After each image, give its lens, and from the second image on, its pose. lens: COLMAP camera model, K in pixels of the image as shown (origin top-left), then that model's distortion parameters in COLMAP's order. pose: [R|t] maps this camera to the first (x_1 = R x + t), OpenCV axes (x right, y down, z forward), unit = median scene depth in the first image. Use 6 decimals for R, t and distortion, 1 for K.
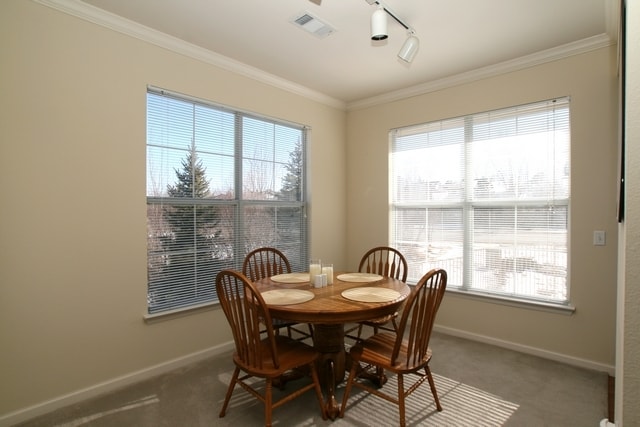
lens RADIAL K [[329.6, 0, 320.0], [0, 329.6, 213.5], [0, 0, 1]] dist [0.000093, -0.000010]
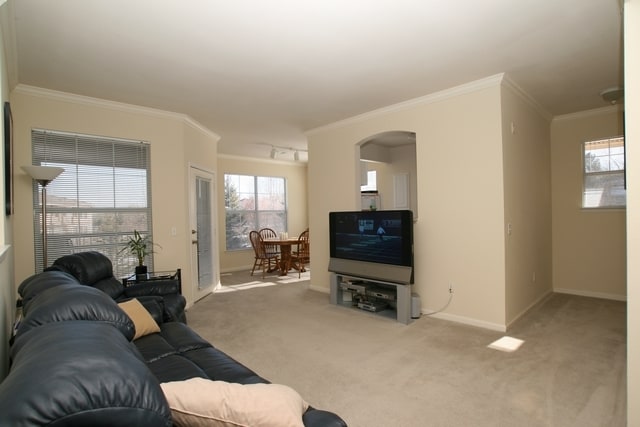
lens RADIAL K [[329.6, 0, 320.0], [0, 329.6, 213.5], [0, 0, 1]] dist [0.000093, -0.000010]
pose [[0.997797, -0.023181, -0.062153, 0.346242], [0.023021, 0.999730, -0.003301, -0.000992], [0.062213, 0.001863, 0.998061, -1.313239]]
